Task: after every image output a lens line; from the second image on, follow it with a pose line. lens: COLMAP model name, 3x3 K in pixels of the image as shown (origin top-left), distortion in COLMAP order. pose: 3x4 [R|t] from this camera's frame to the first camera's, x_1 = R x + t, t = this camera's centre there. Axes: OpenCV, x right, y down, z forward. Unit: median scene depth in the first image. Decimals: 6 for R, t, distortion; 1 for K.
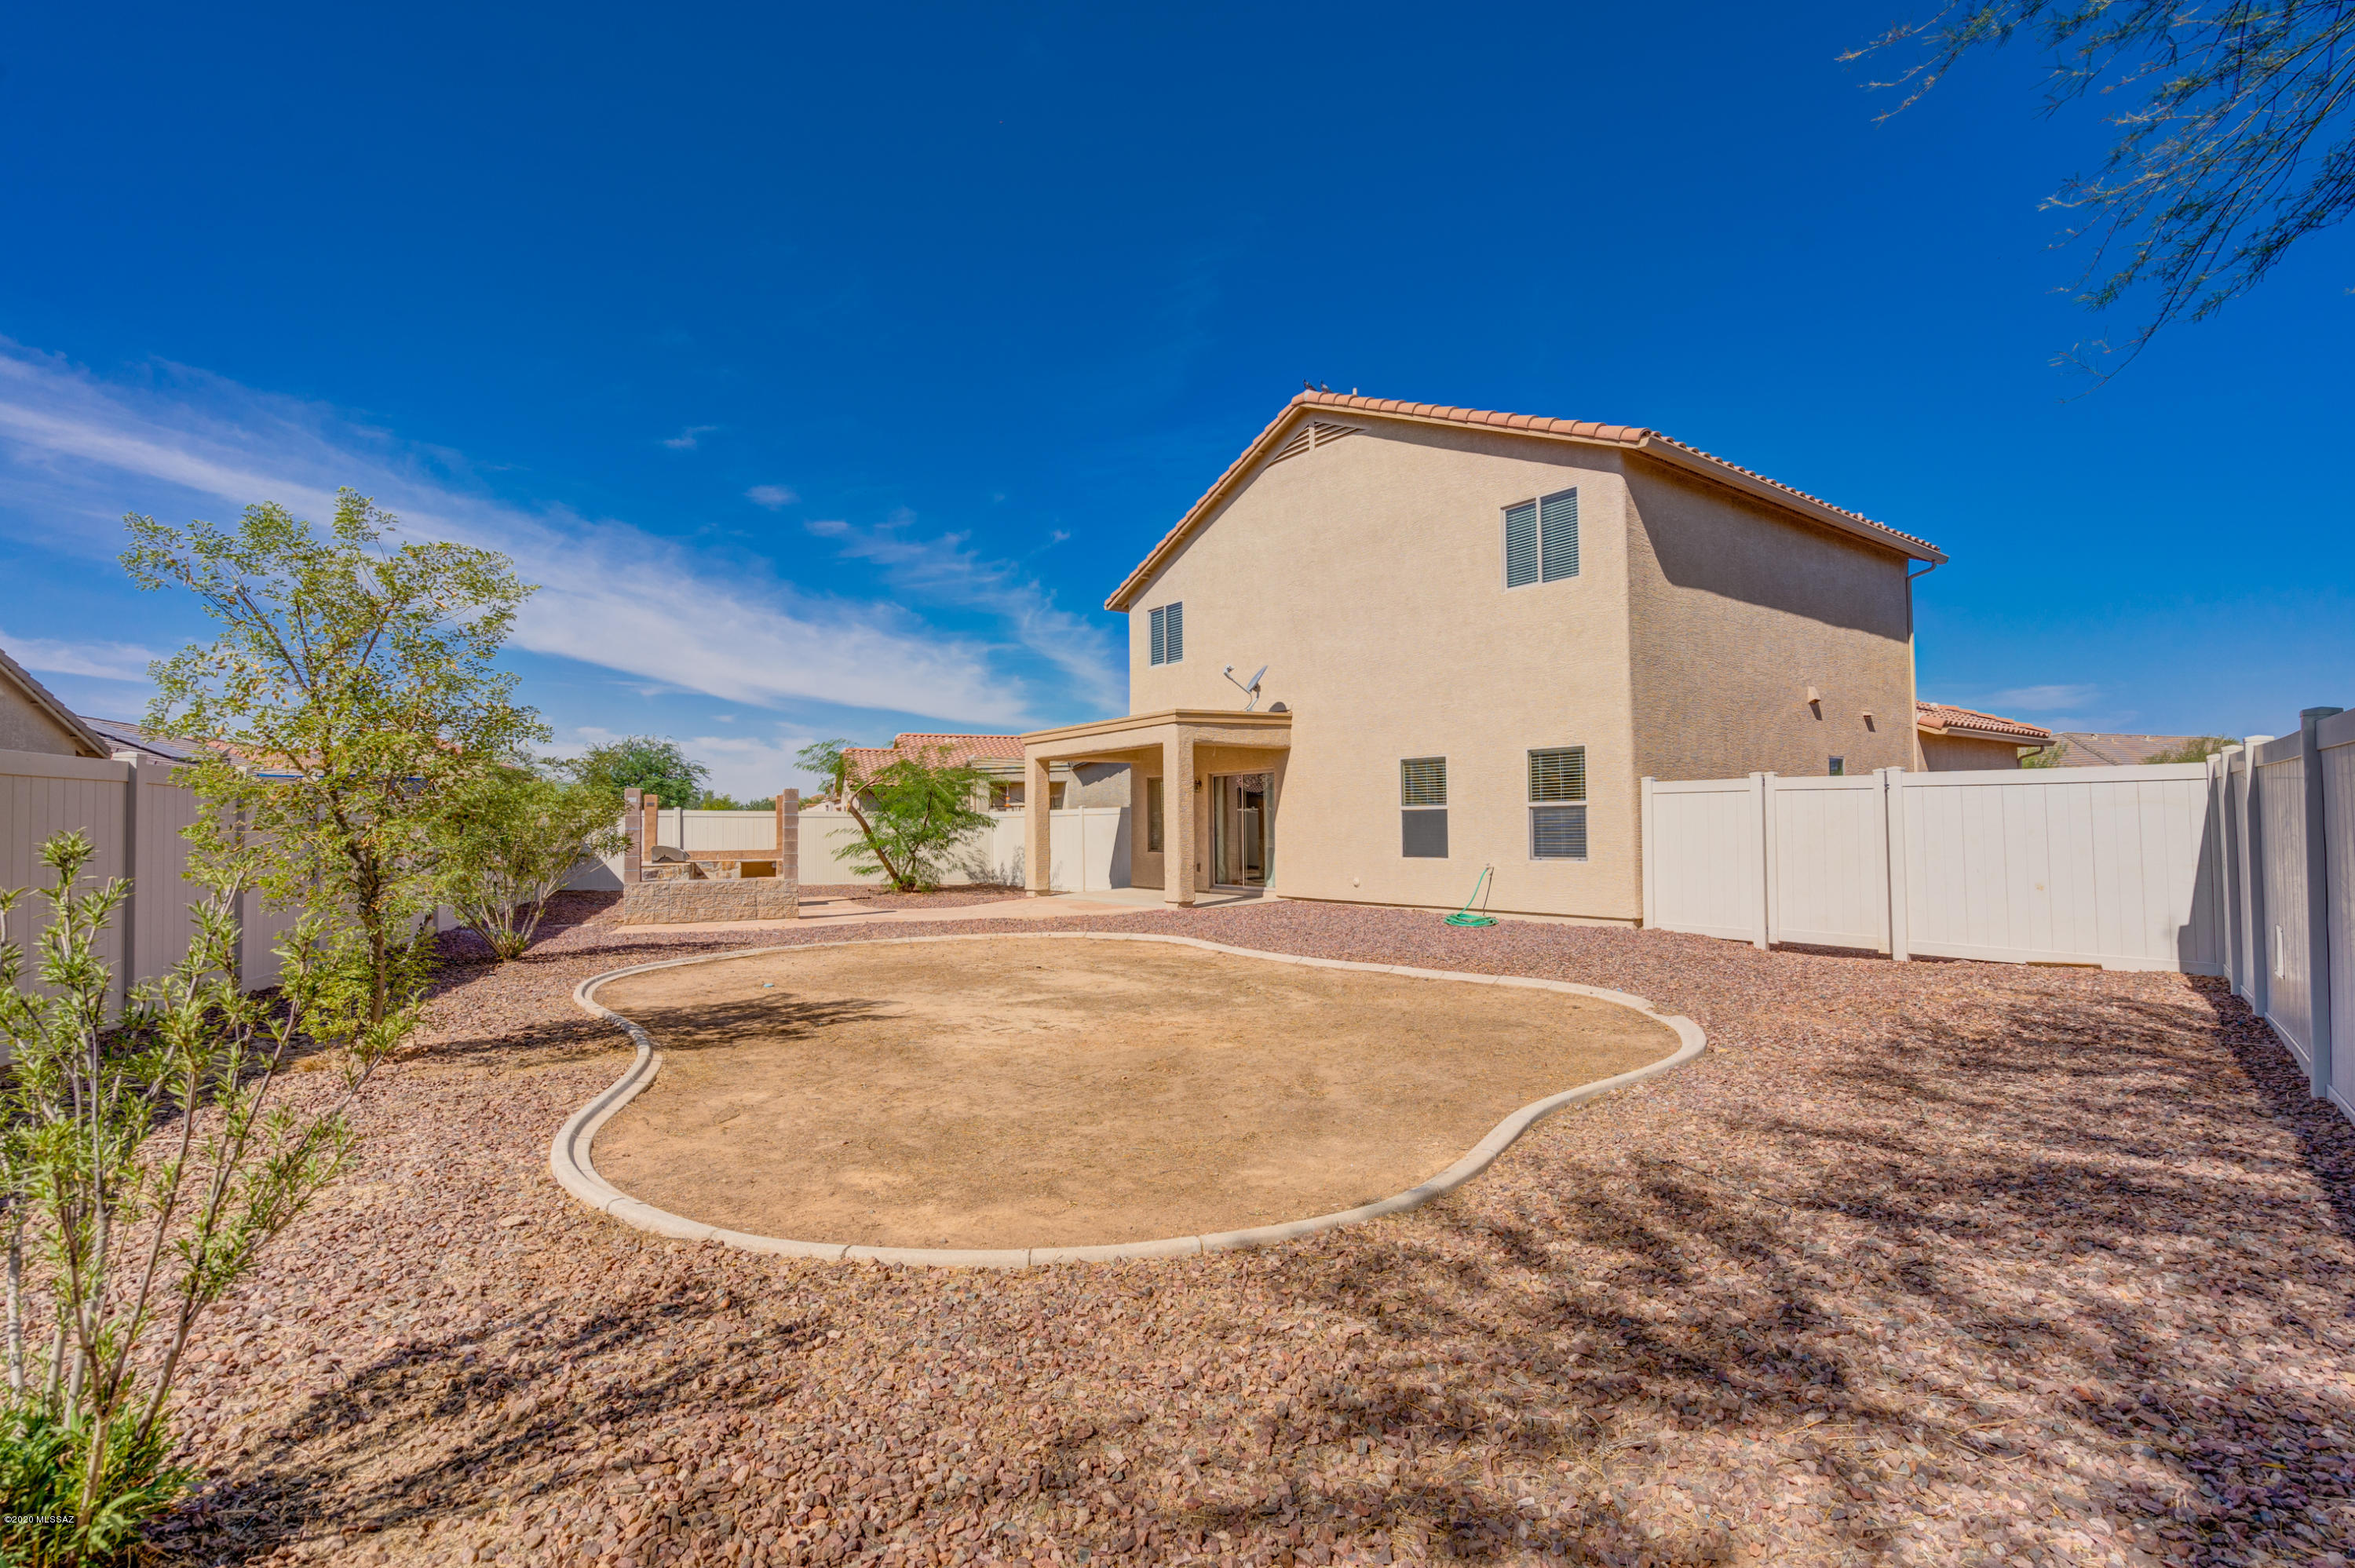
lens RADIAL K [[1074.6, 0, 1178.4], [0, 1074.6, 794.8], [0, 0, 1]] dist [0.016935, 0.000122]
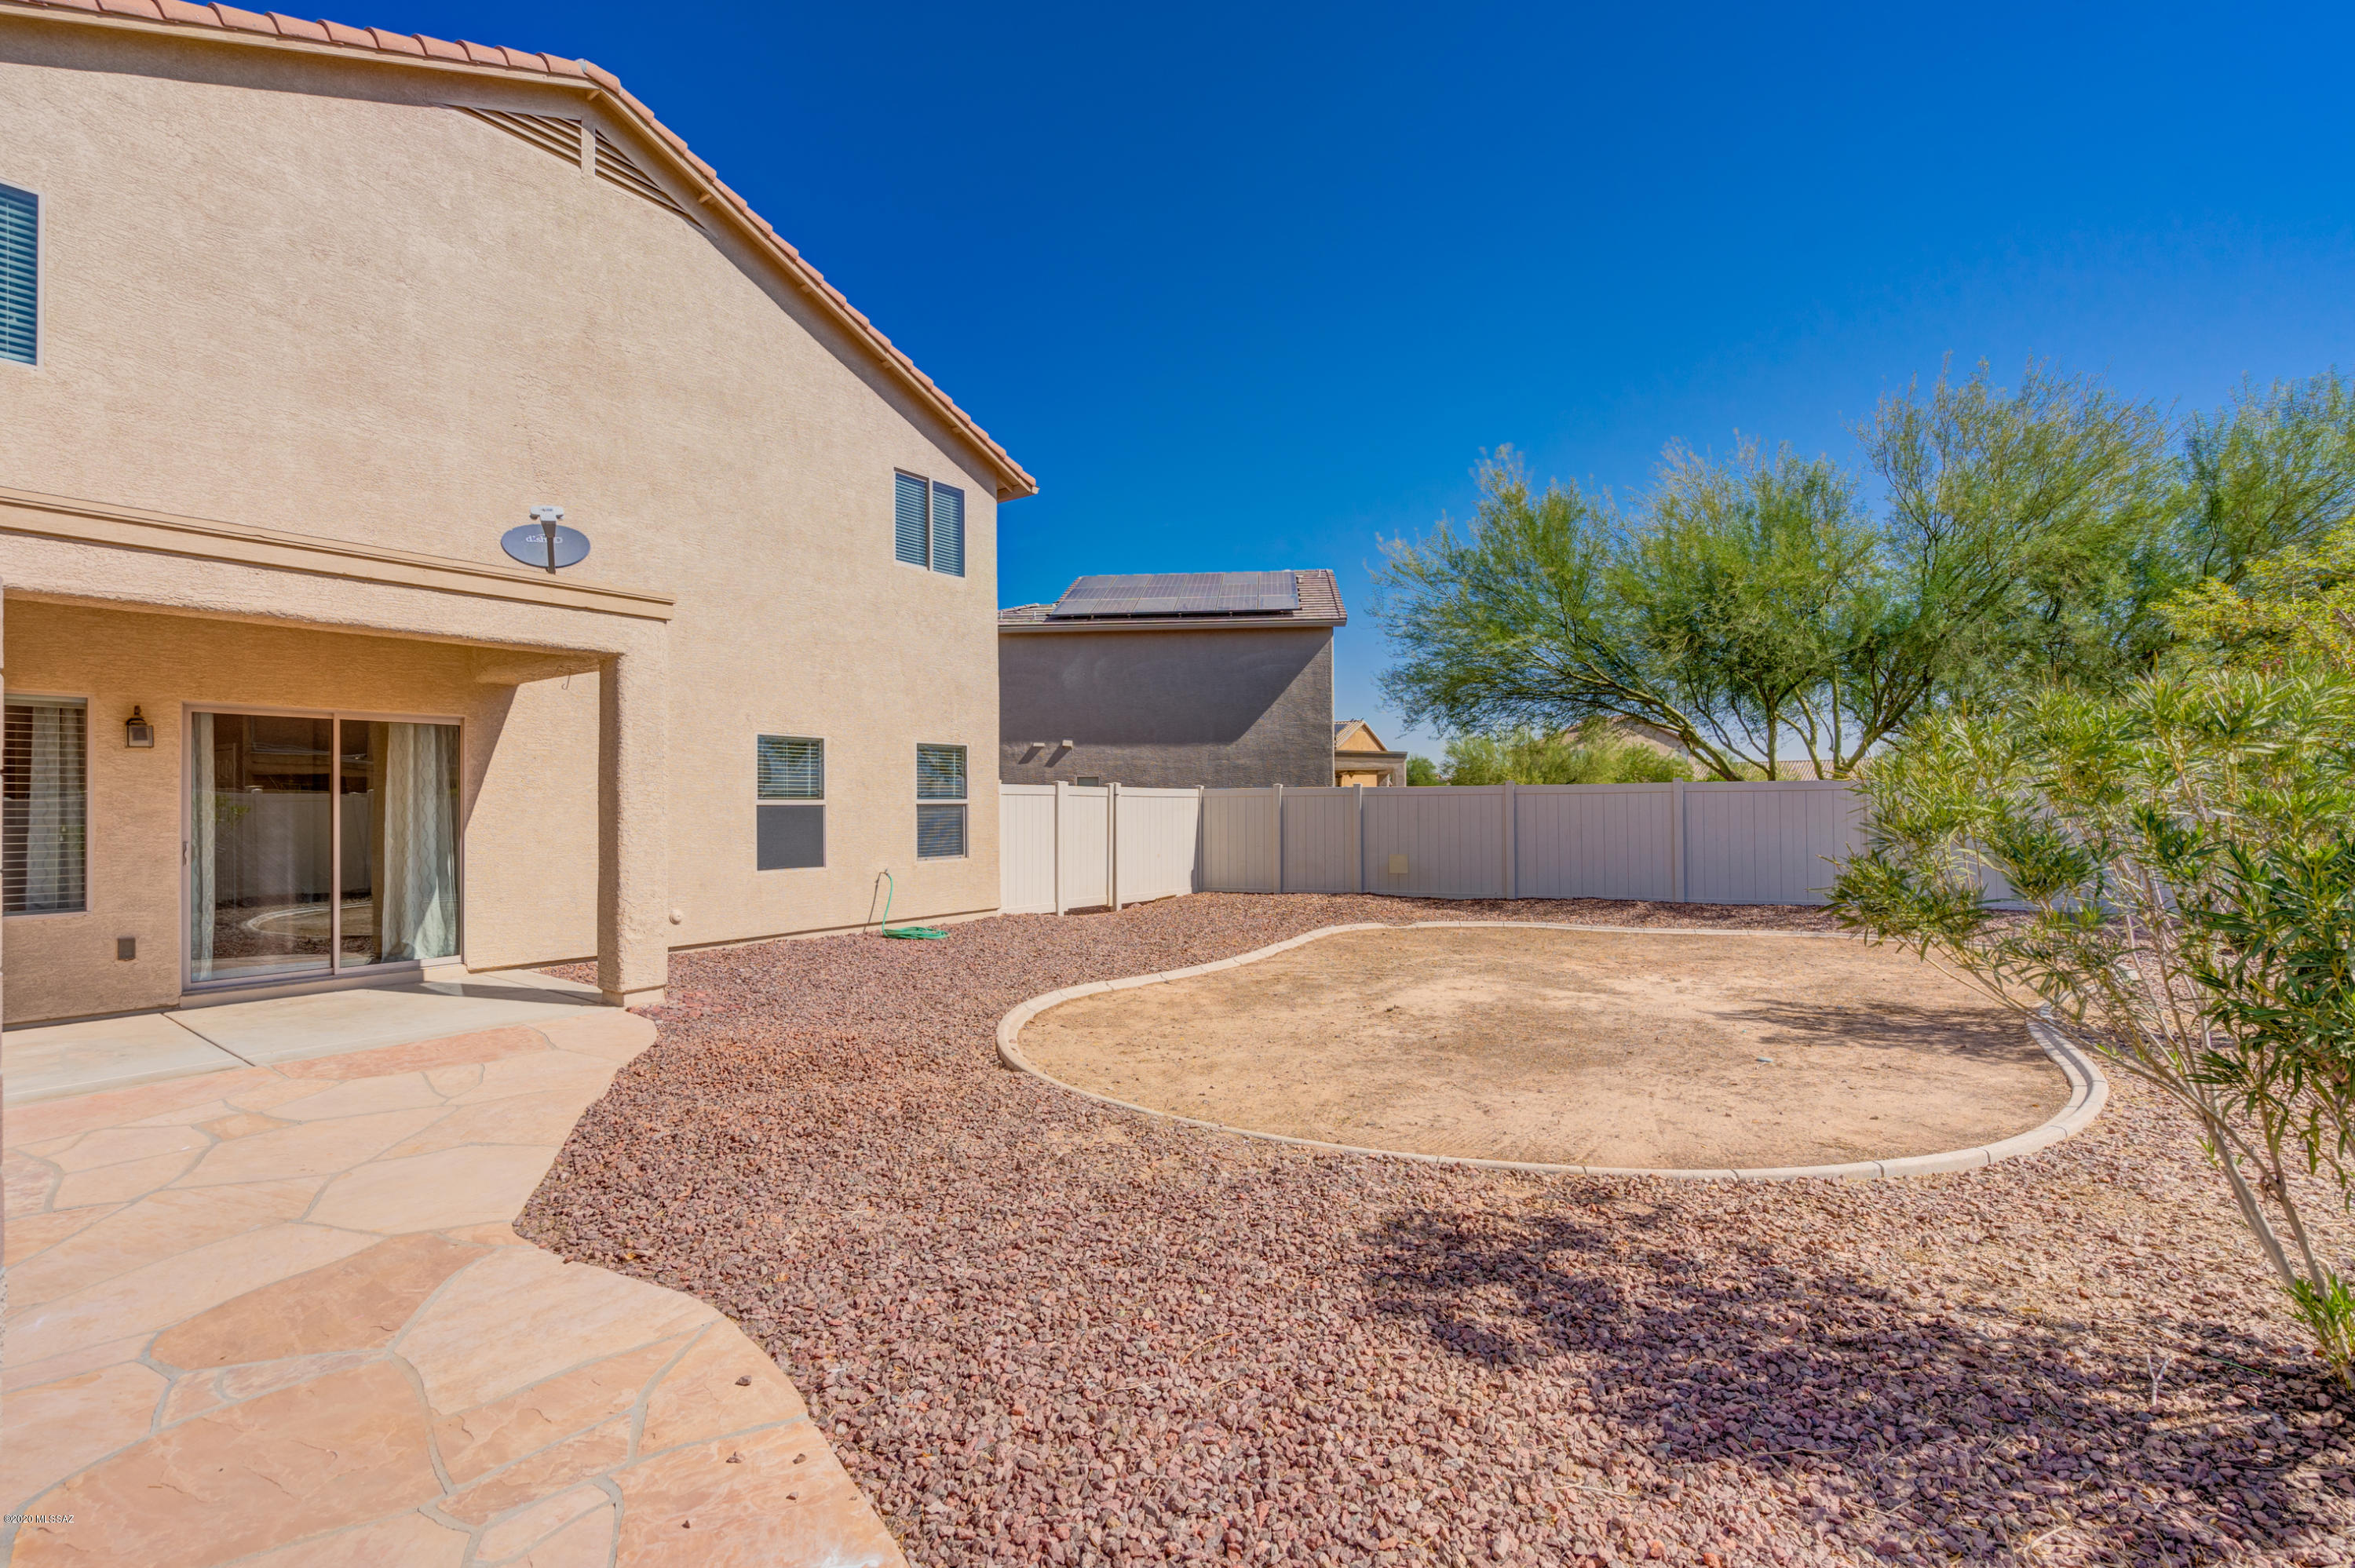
lens RADIAL K [[1073.0, 0, 1177.5], [0, 1073.0, 784.0], [0, 0, 1]] dist [0.014889, 0.000452]
pose [[-0.318605, 0.054240, 0.946335, -0.606123], [0.007207, 0.998471, -0.054802, 0.046017], [-0.947860, -0.010639, -0.318509, 1.065427]]
